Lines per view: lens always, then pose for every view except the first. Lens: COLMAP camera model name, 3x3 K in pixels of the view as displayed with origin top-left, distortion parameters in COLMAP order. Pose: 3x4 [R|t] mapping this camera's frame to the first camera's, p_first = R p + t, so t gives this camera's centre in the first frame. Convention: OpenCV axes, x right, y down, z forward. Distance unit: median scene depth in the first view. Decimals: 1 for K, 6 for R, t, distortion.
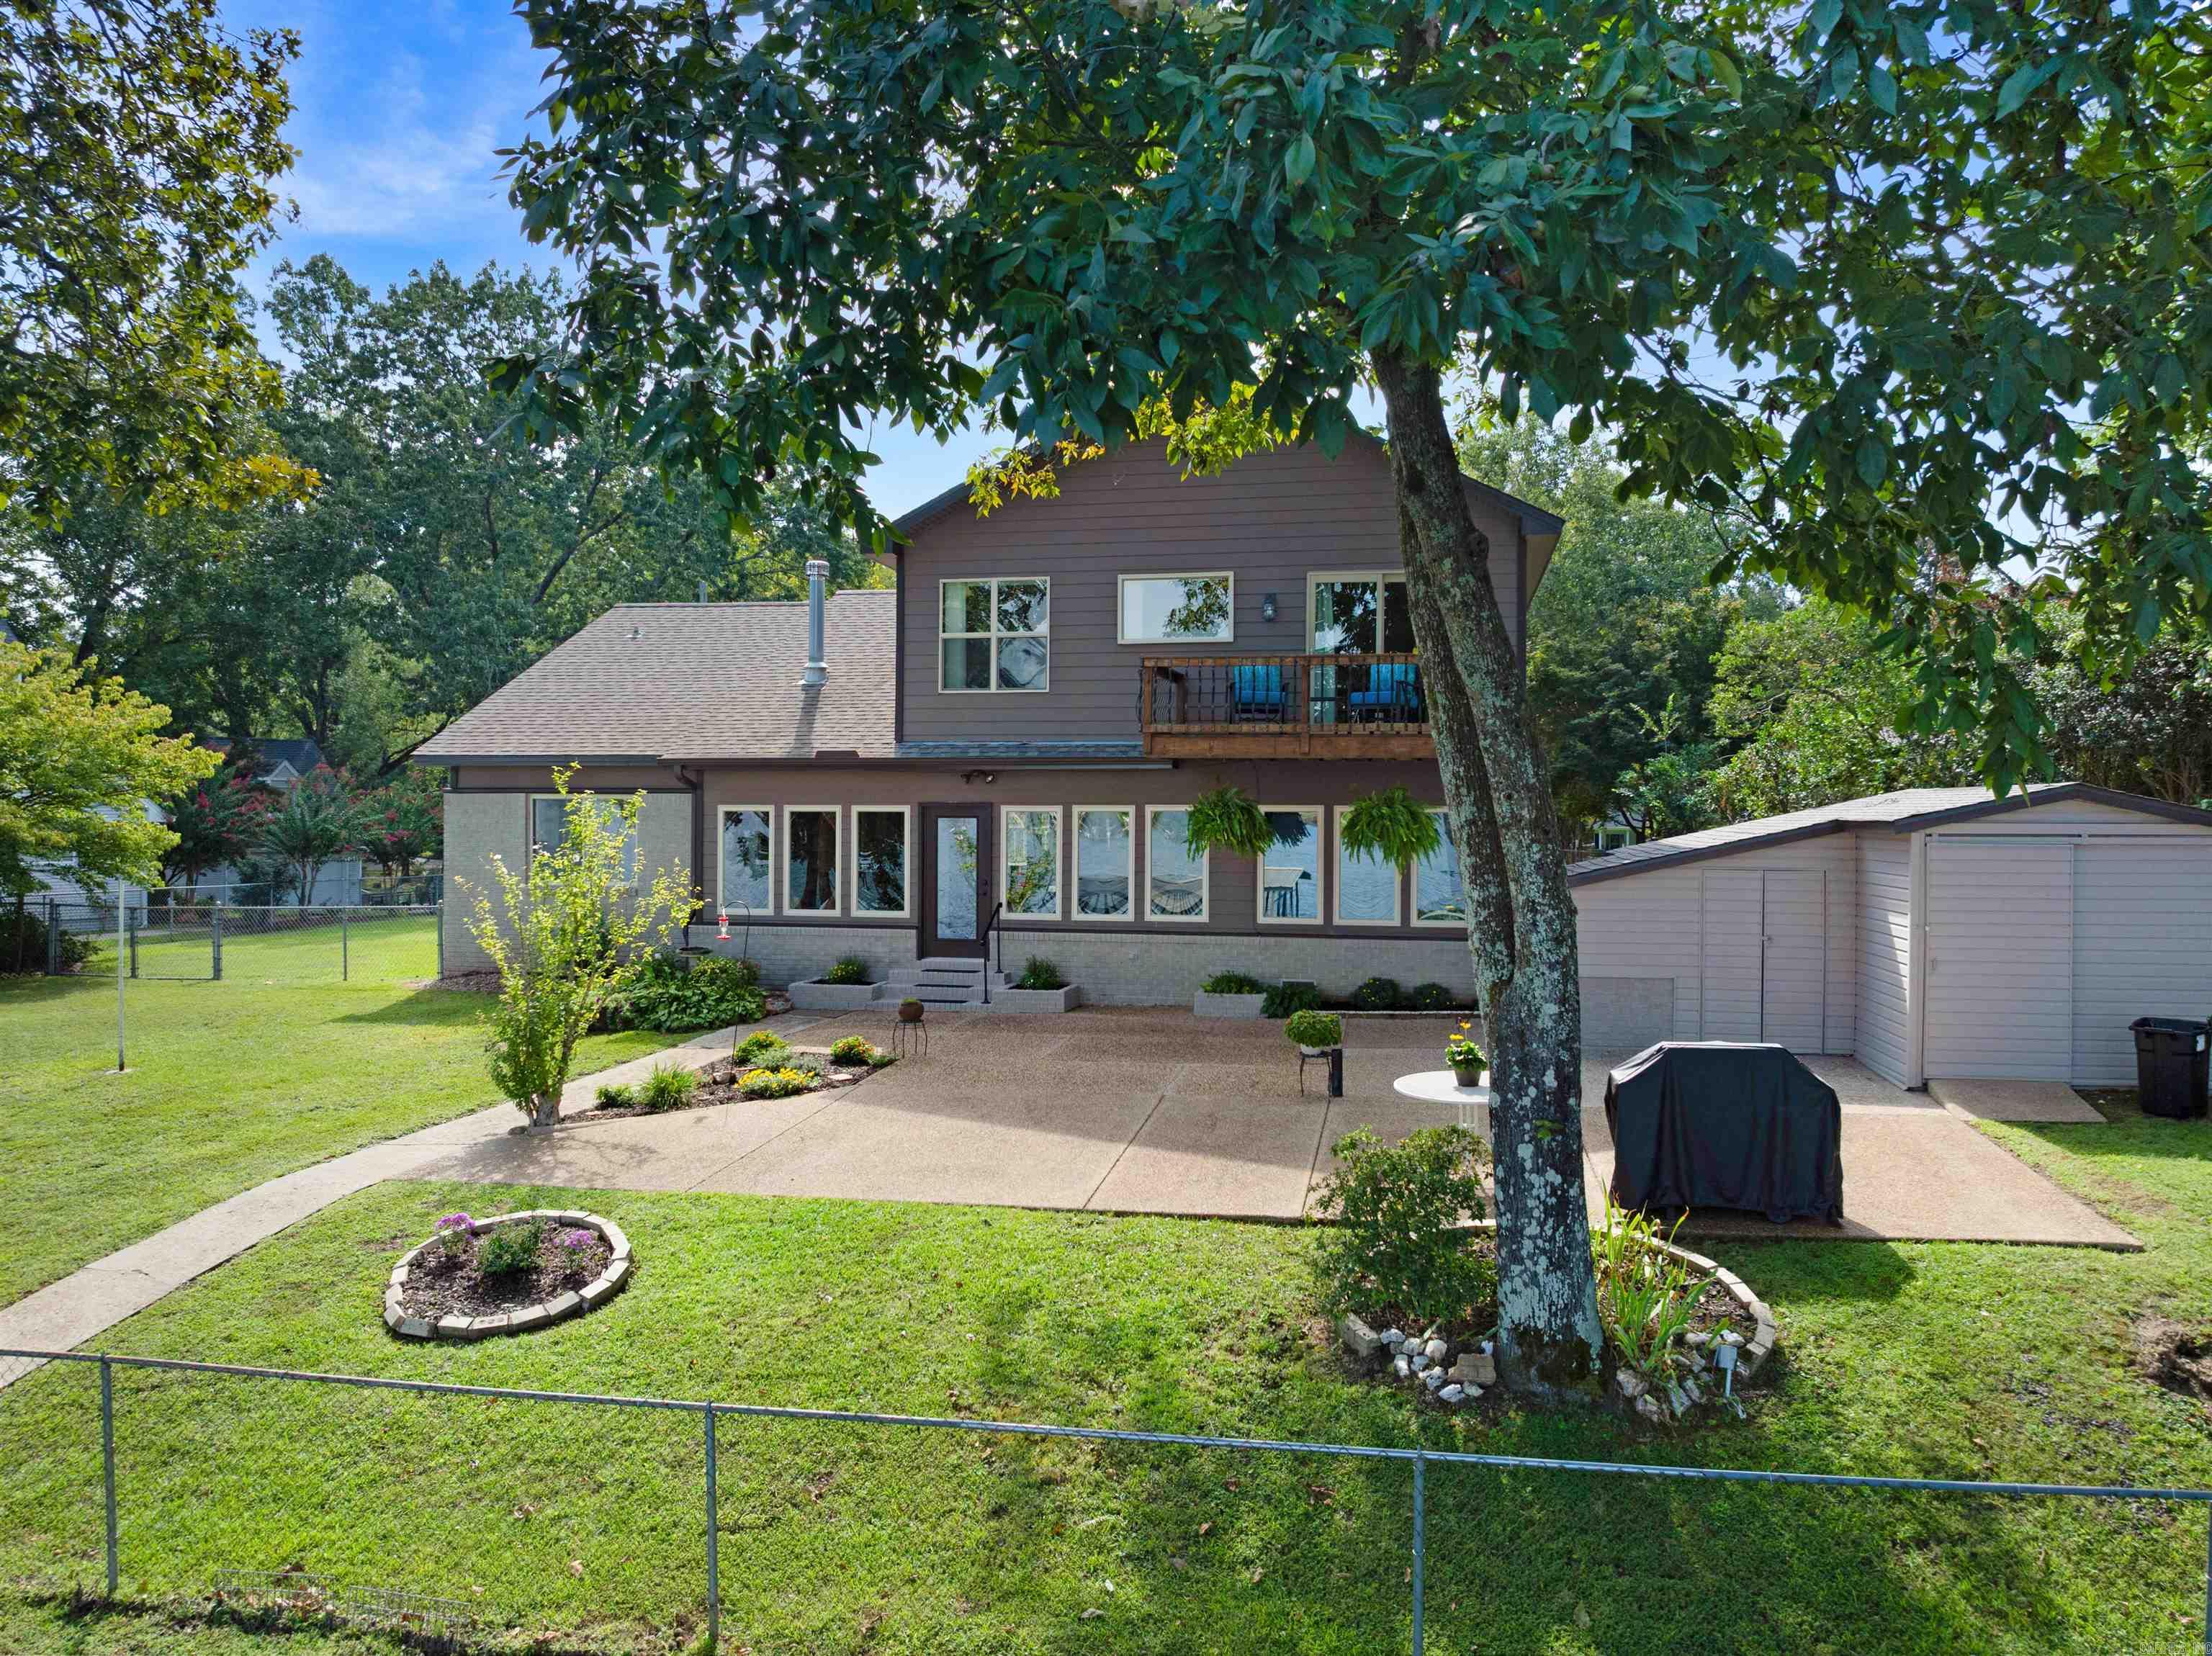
lens RADIAL K [[1583.1, 0, 1106.0], [0, 1583.1, 828.0], [0, 0, 1]] dist [-0.039848, -0.002885]
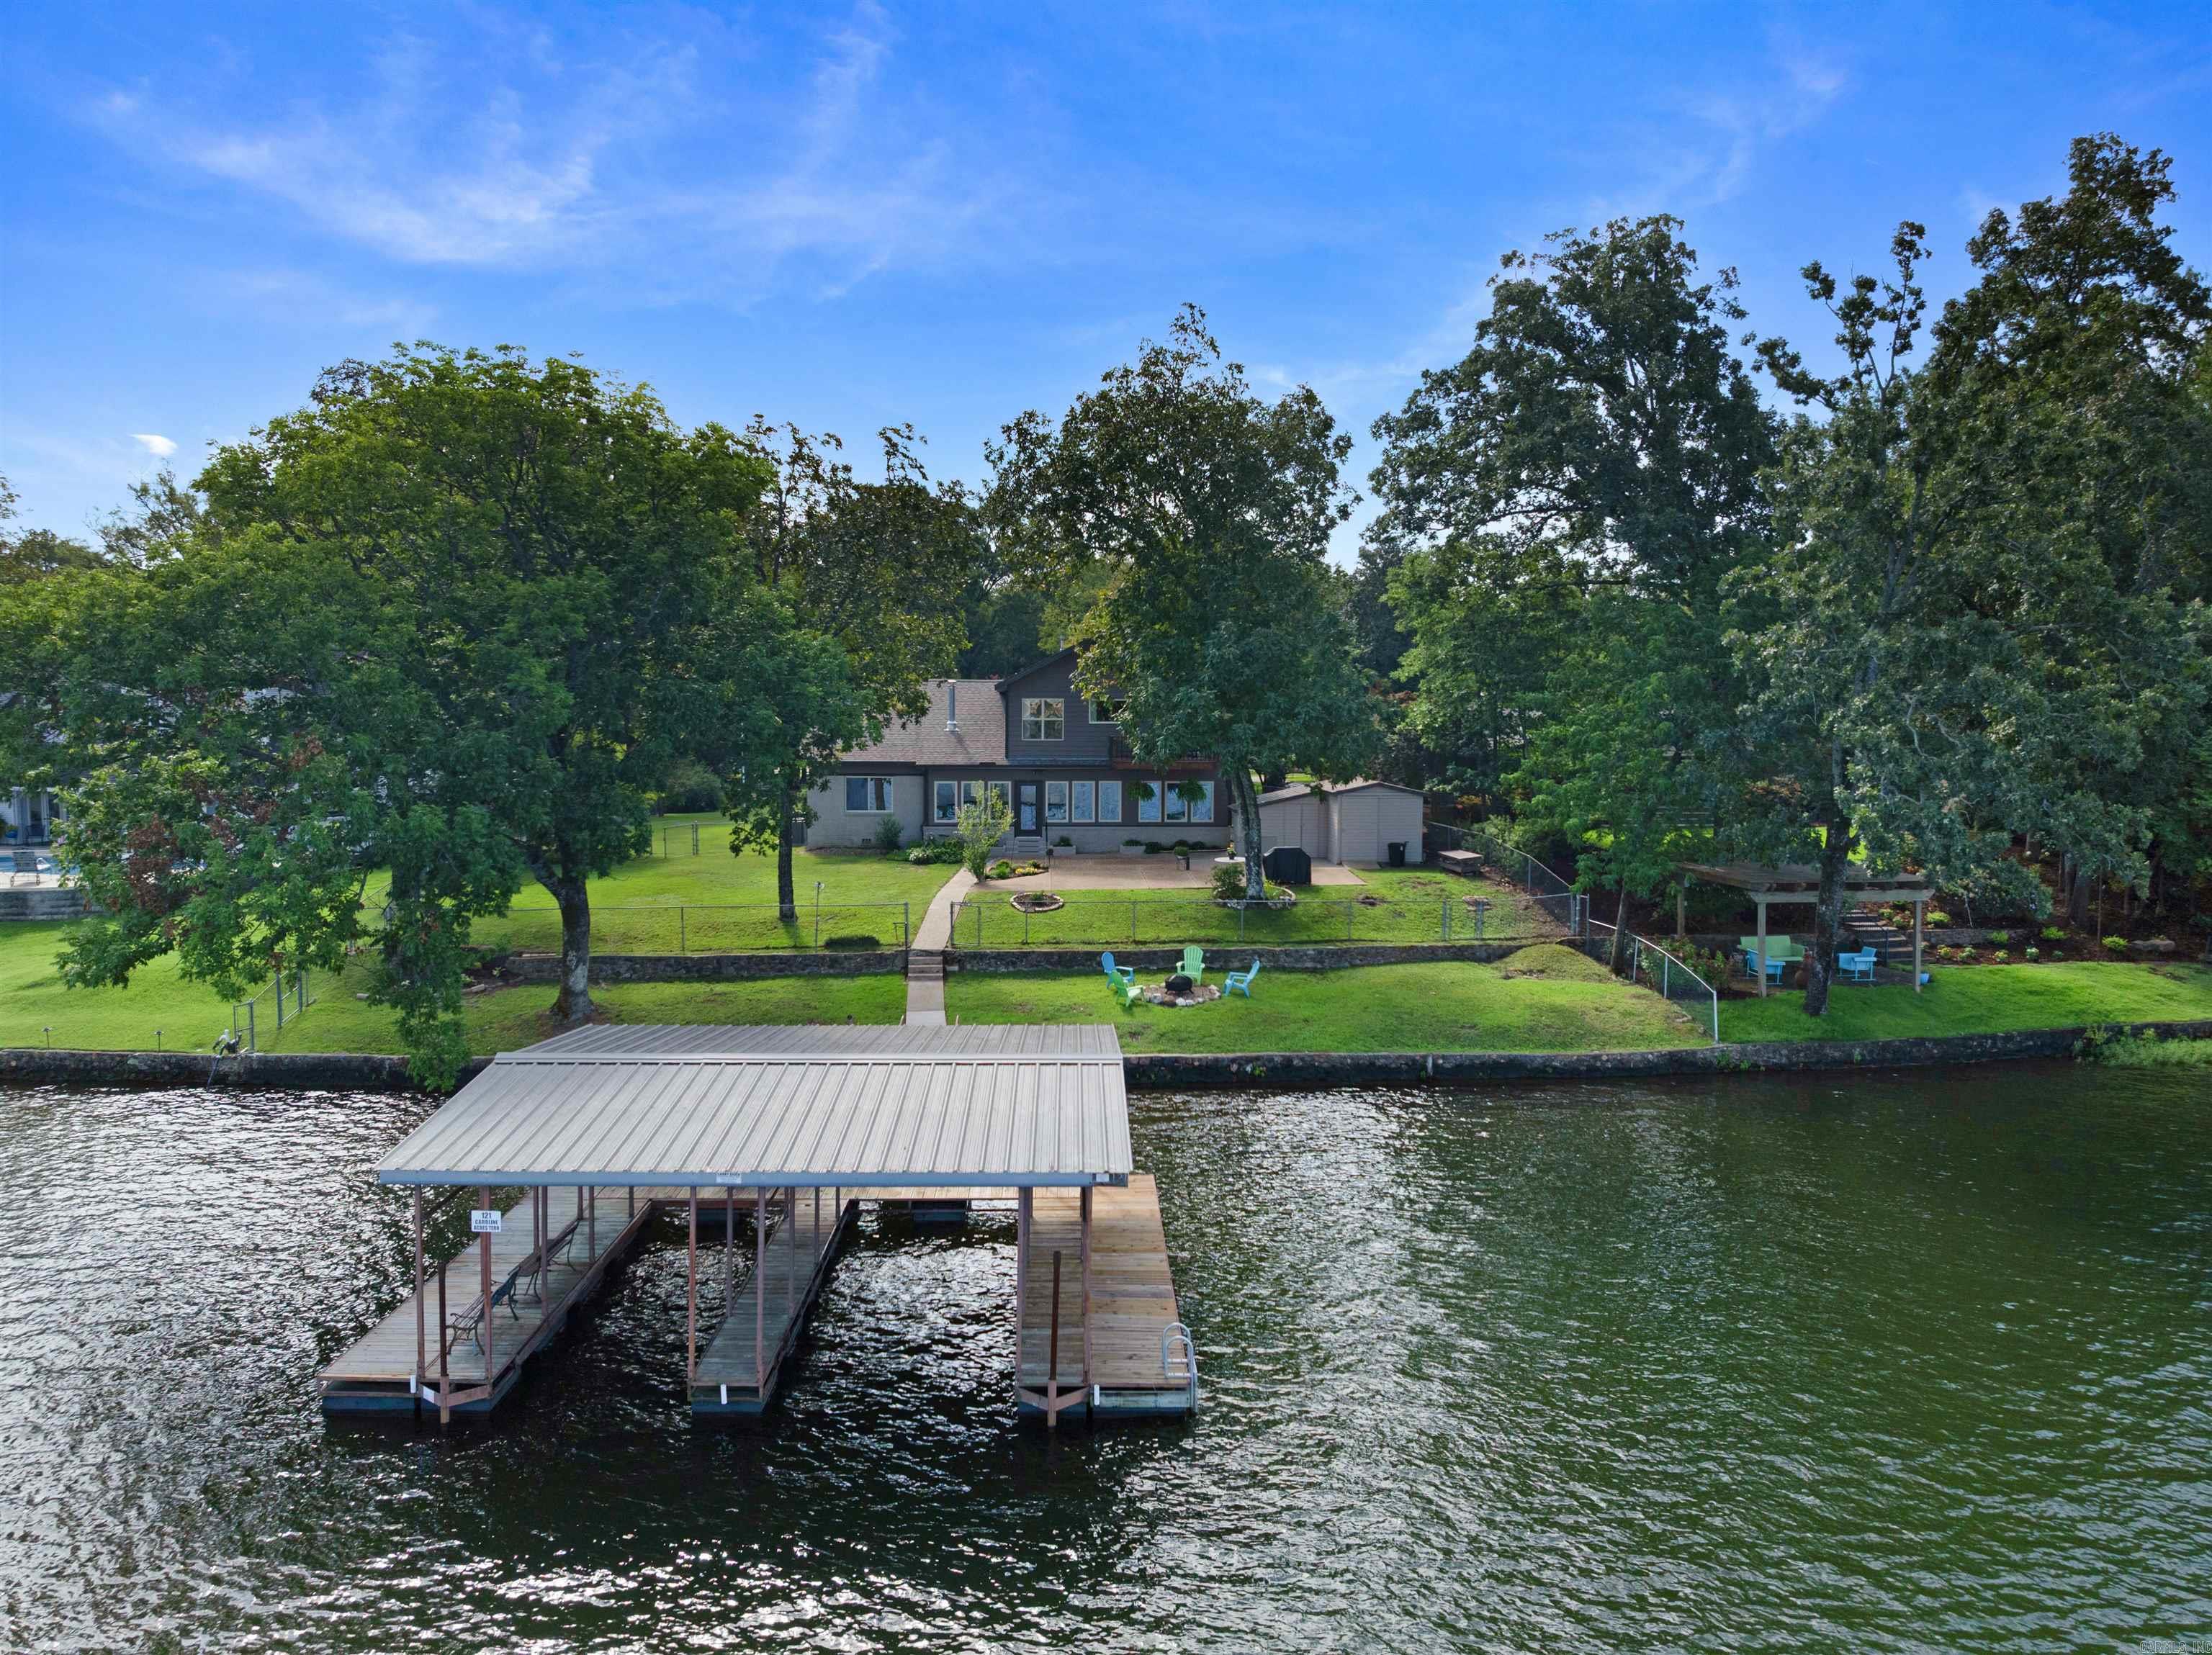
lens RADIAL K [[1562.2, 0, 1106.0], [0, 1562.2, 827.5], [0, 0, 1]] dist [-0.046903, -0.004702]
pose [[0.970836, -0.019332, 0.238965, -0.645259], [0.002643, 0.997546, 0.069963, -0.129650], [-0.239731, -0.067291, 0.968504, -1.751618]]
